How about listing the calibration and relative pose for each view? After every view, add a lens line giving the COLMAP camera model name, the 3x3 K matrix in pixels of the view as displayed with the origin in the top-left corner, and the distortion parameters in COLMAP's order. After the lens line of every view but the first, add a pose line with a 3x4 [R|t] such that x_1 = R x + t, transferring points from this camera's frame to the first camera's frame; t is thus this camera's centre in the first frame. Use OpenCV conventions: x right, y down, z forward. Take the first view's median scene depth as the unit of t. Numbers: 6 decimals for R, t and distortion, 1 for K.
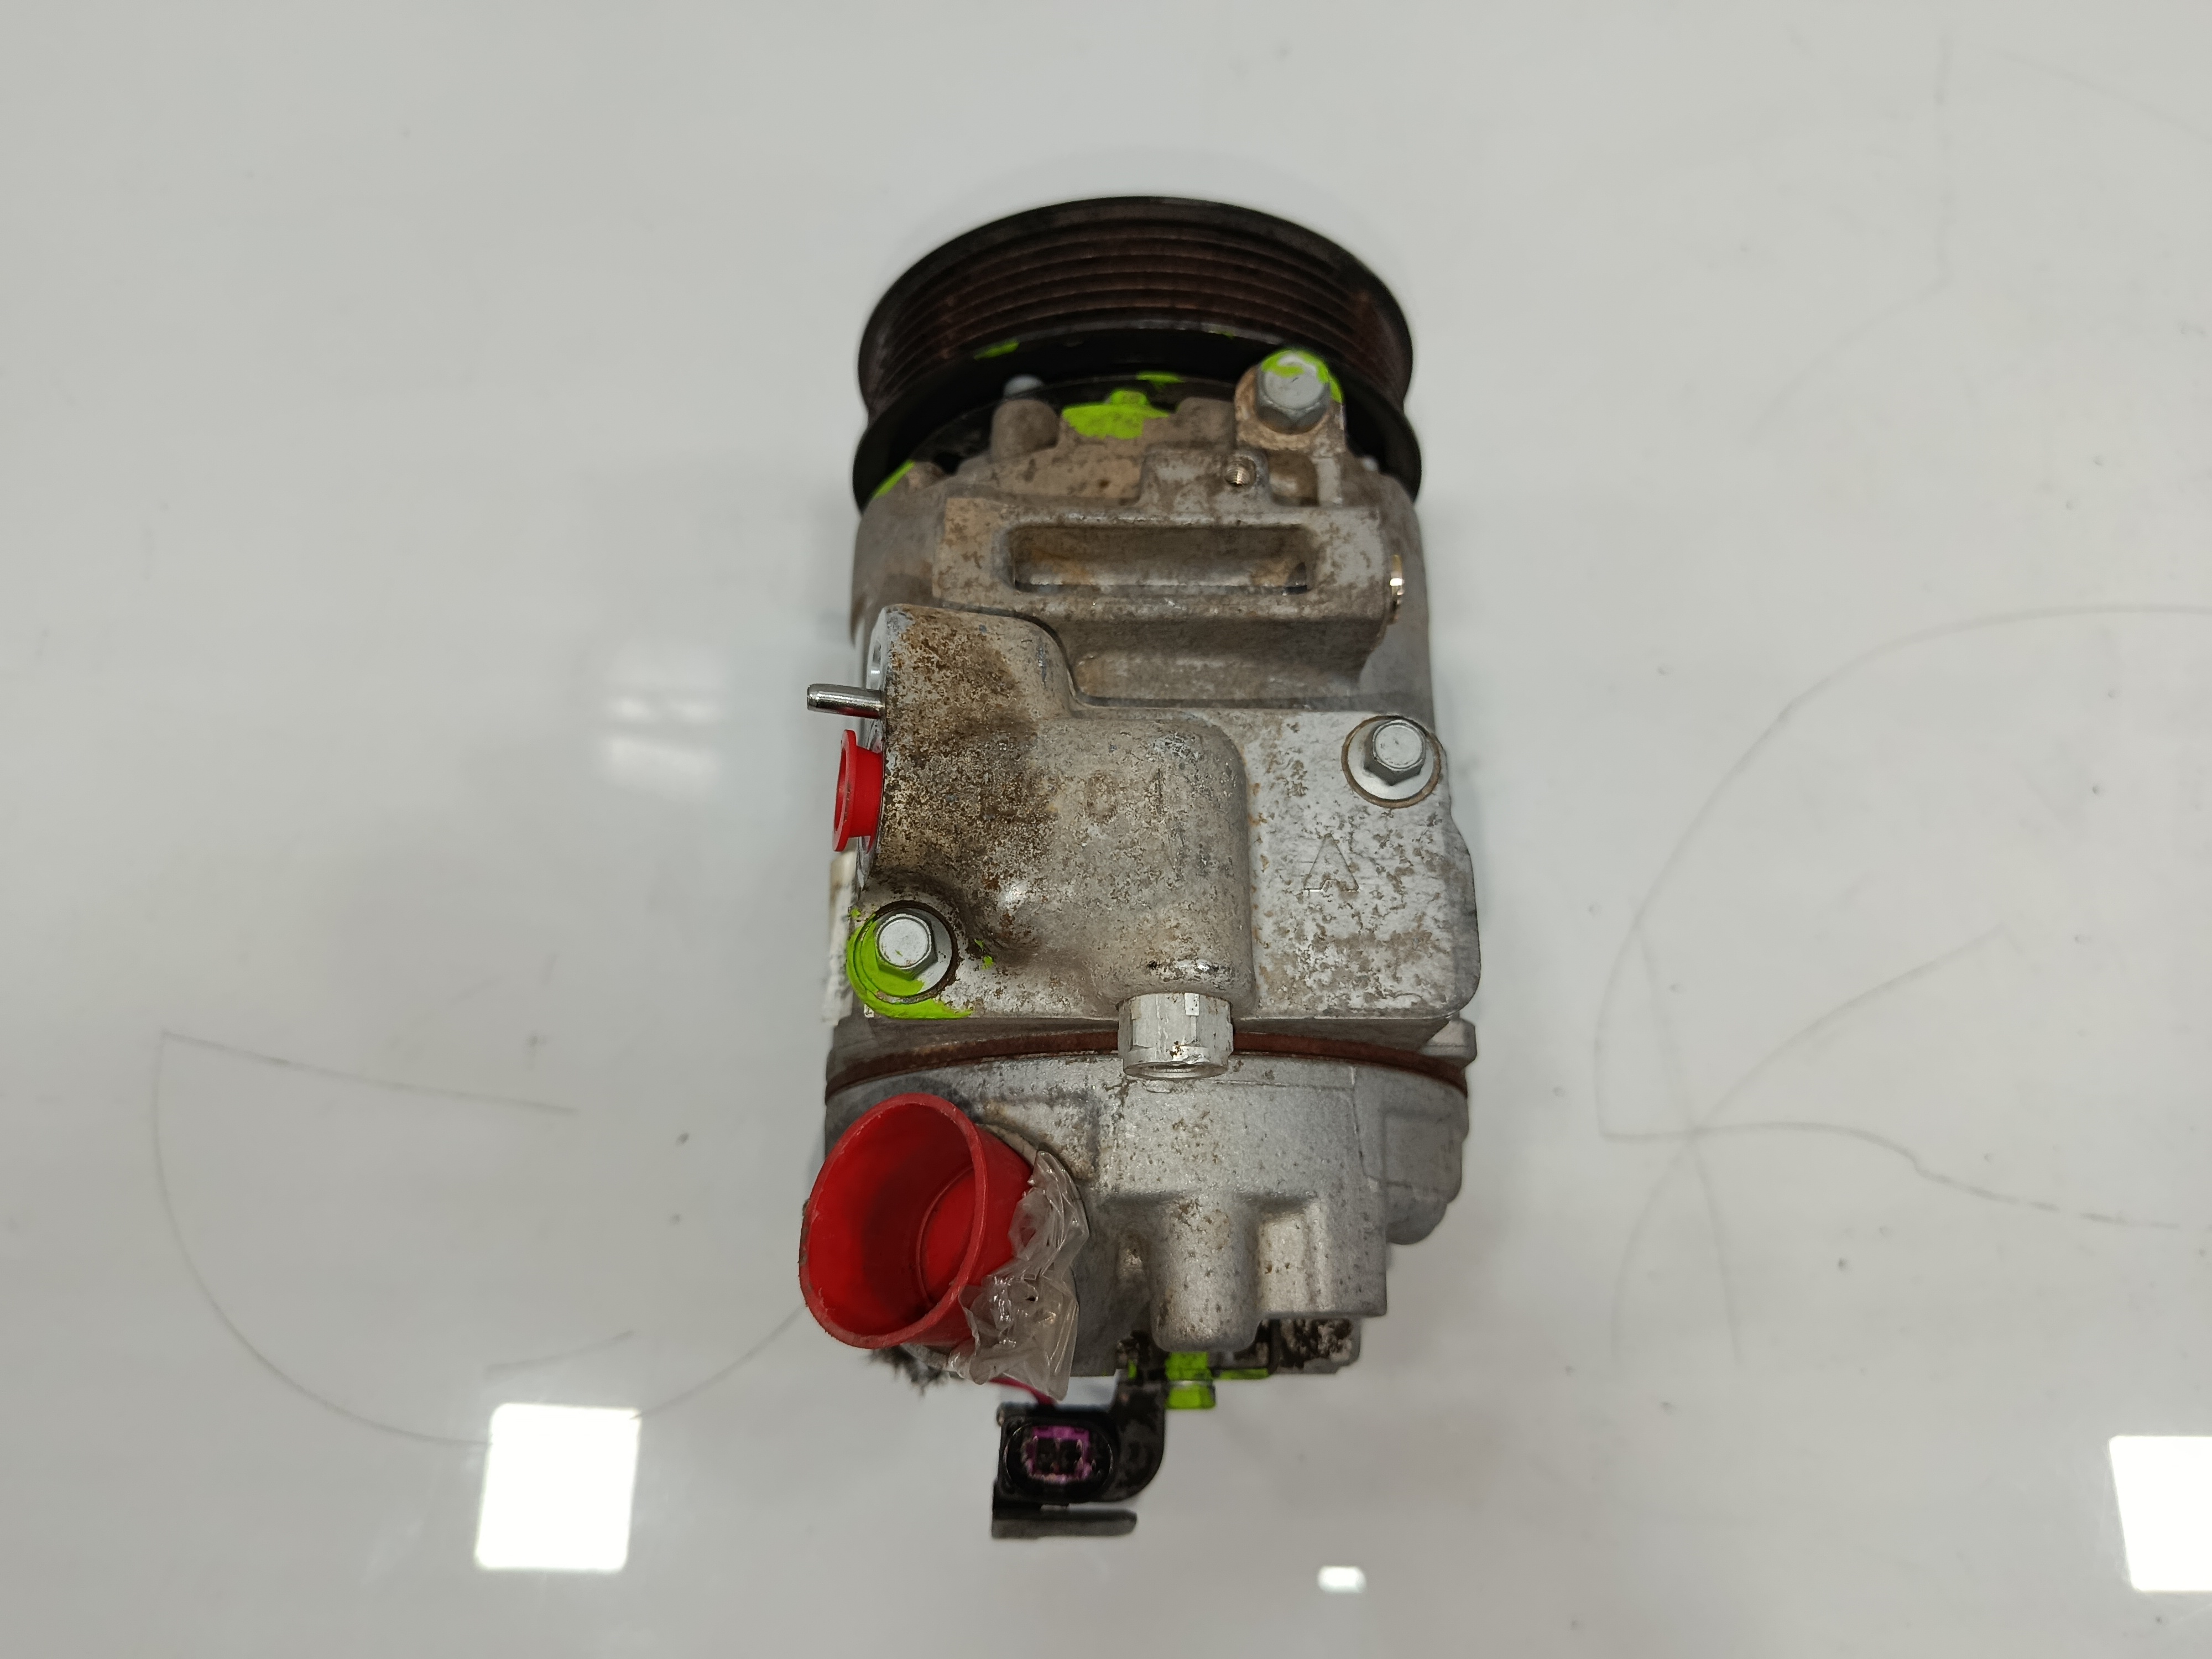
lens RADIAL K [[1537.4, 0, 1106.0], [0, 1537.4, 829.5], [0, 0, 1]] dist [0.003392, 0.000734]
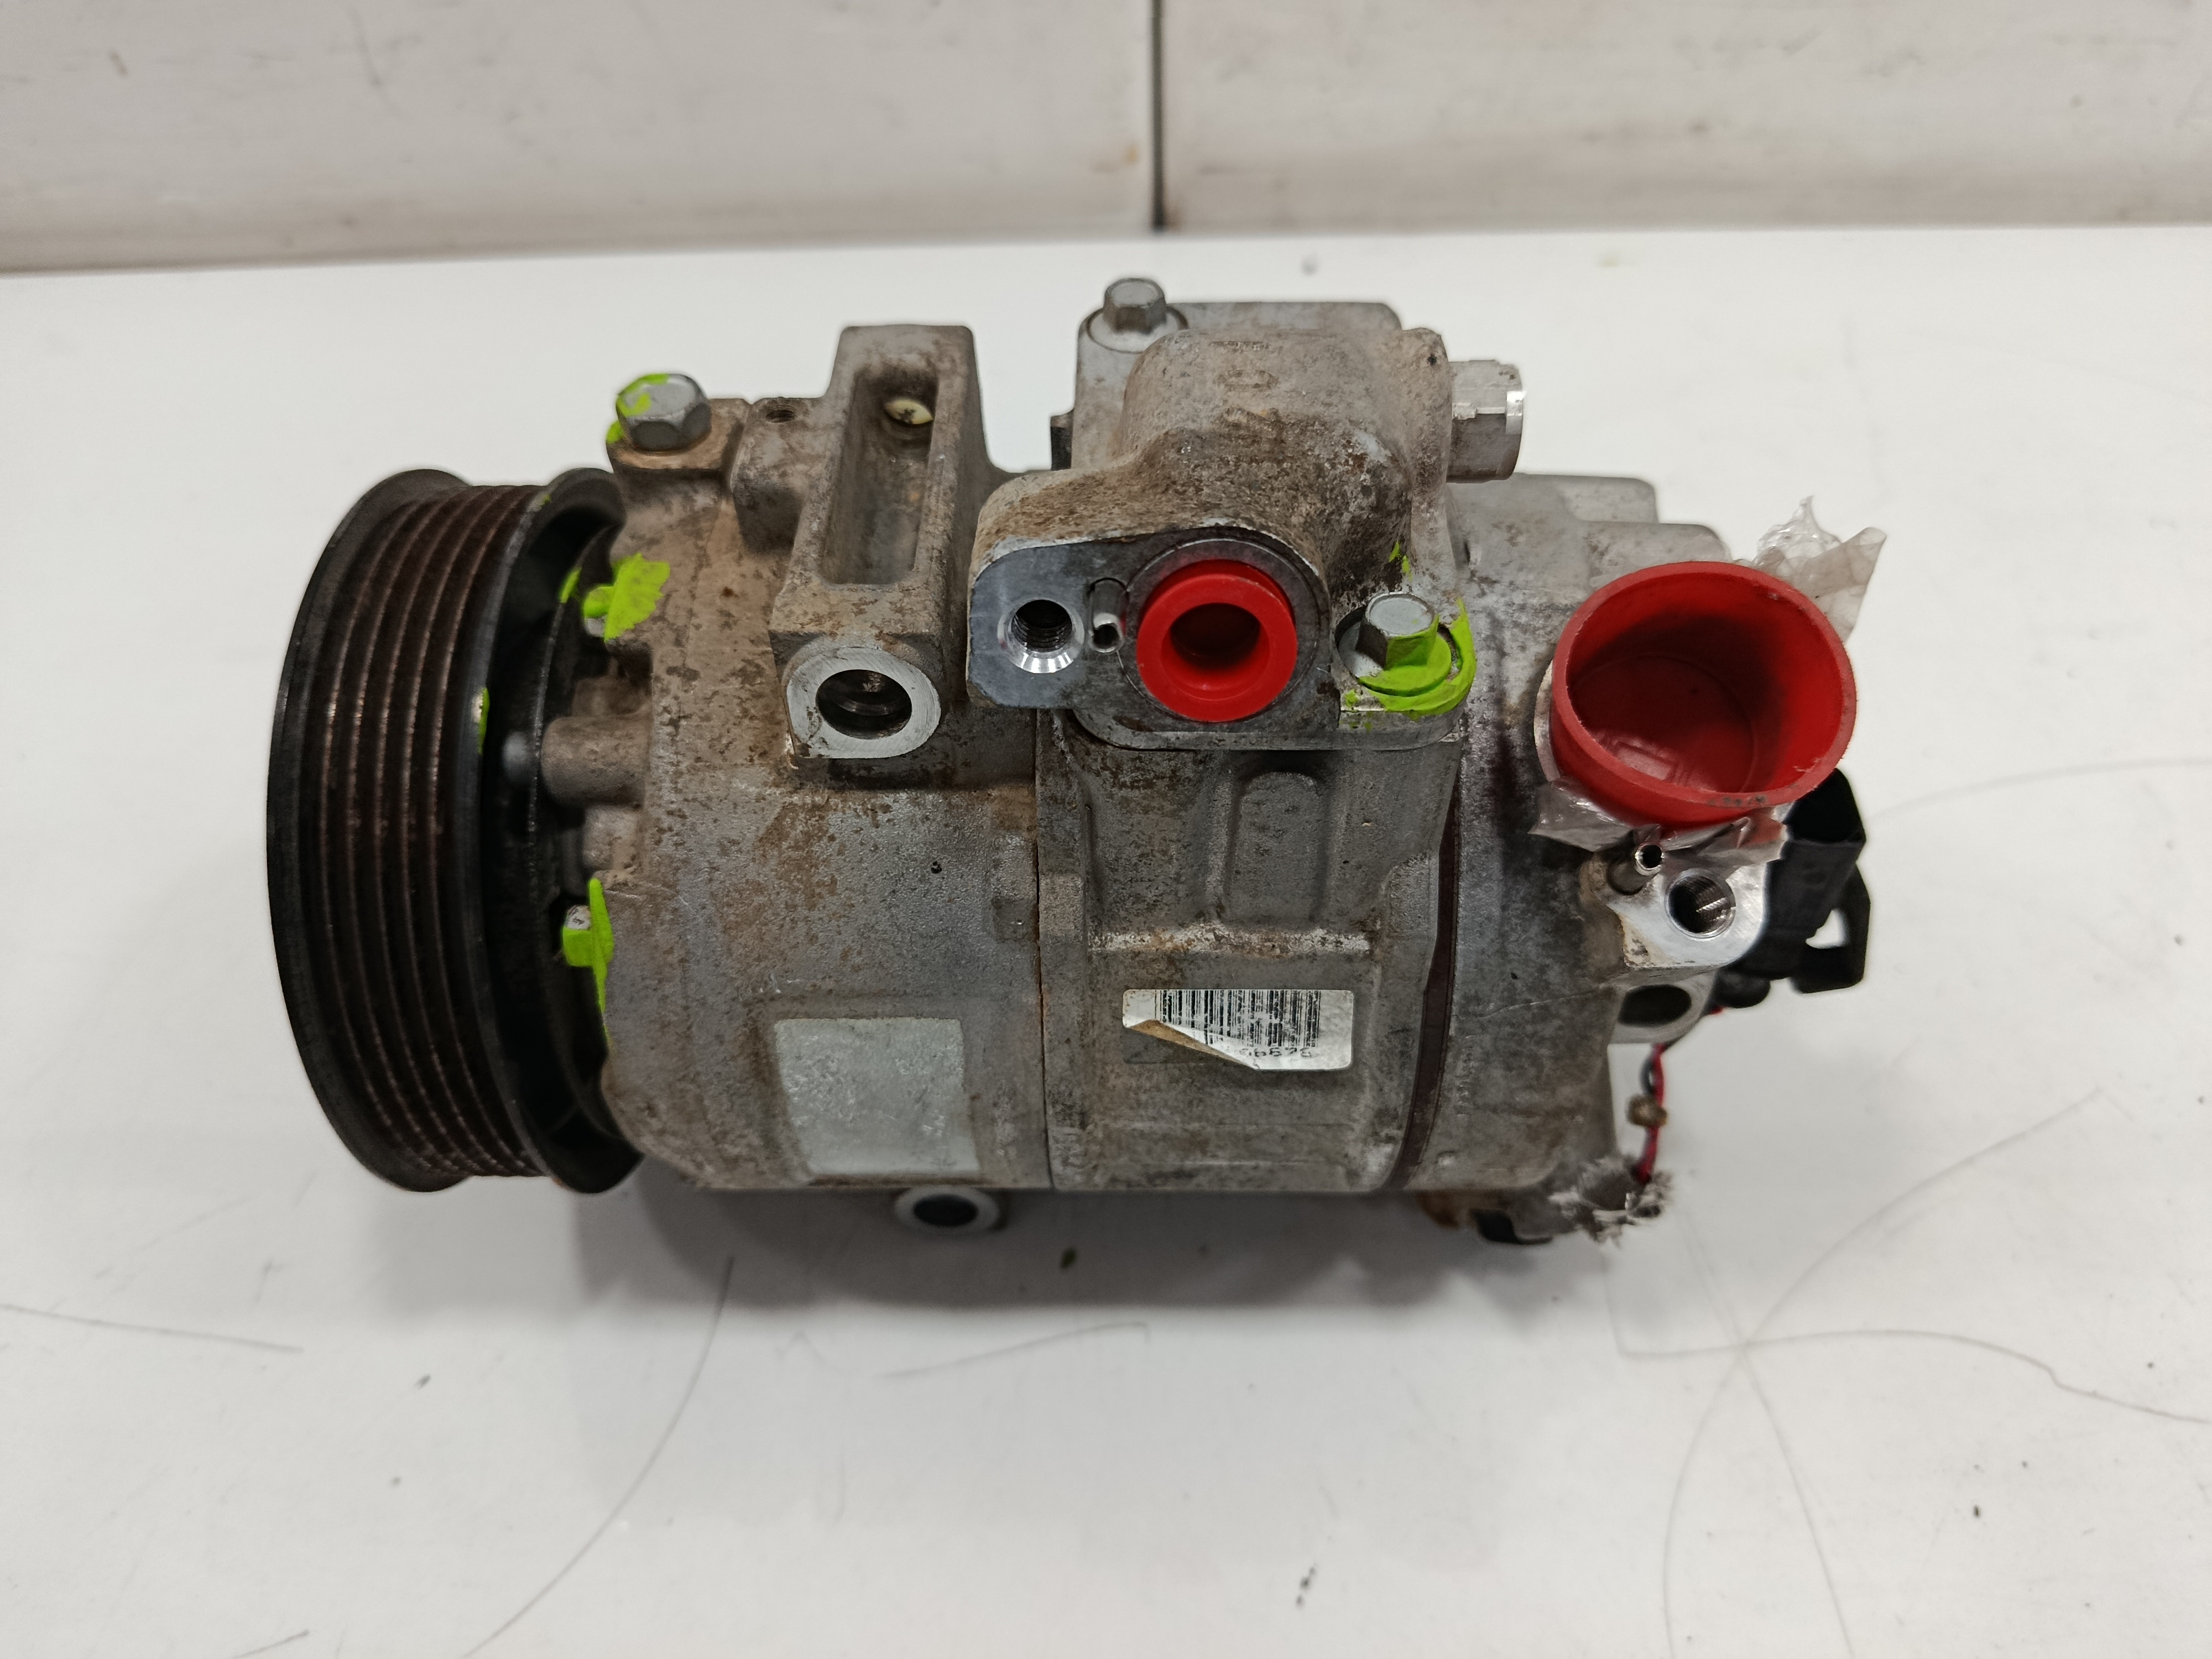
lens RADIAL K [[1563.1, 0, 1107.5], [0, 1563.1, 798.1], [0, 0, 1]] dist [-0.023332, 0.001466]
pose [[0.027584, -0.775814, 0.630359, -0.683250], [0.954051, 0.208657, 0.215056, -0.217029], [-0.298372, 0.595462, 0.745922, 0.456937]]
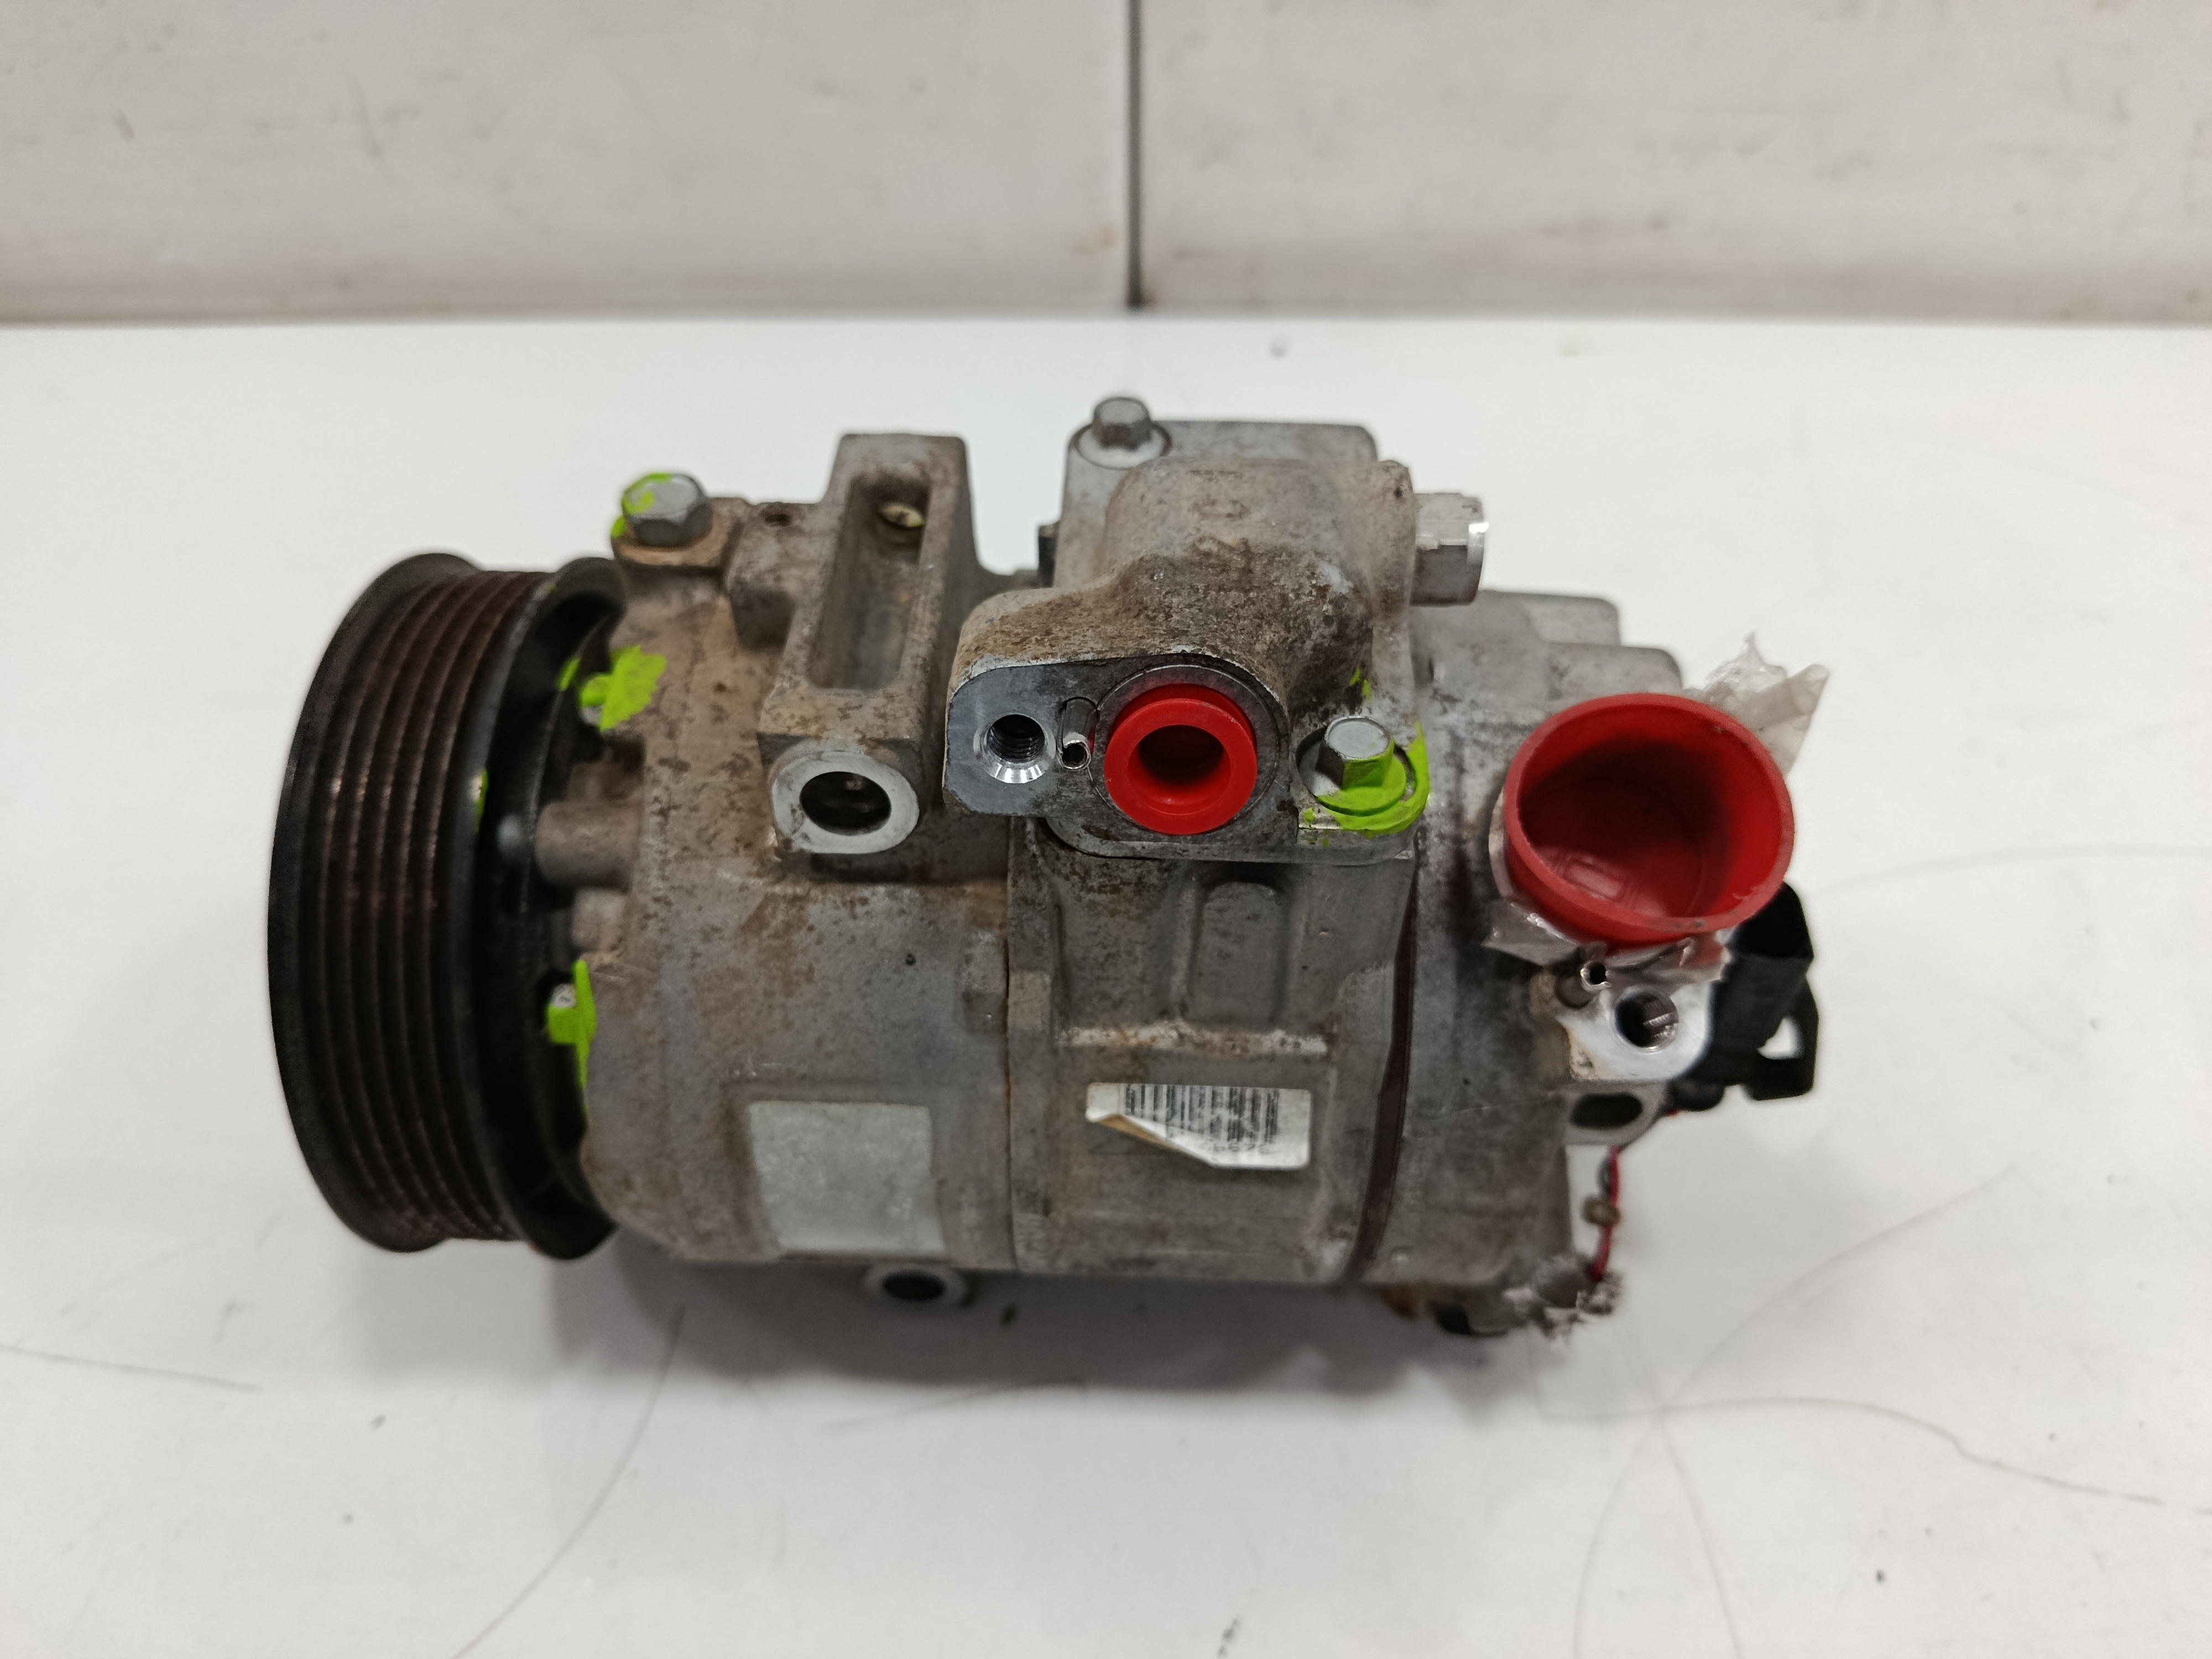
lens RADIAL K [[1563.1, 0, 1107.5], [0, 1563.1, 798.1], [0, 0, 1]] dist [-0.023332, 0.001466]
pose [[0.051366, -0.750800, 0.658529, -0.685598], [0.946818, 0.246342, 0.207006, -0.214830], [-0.317643, 0.612874, 0.723525, 0.409433]]
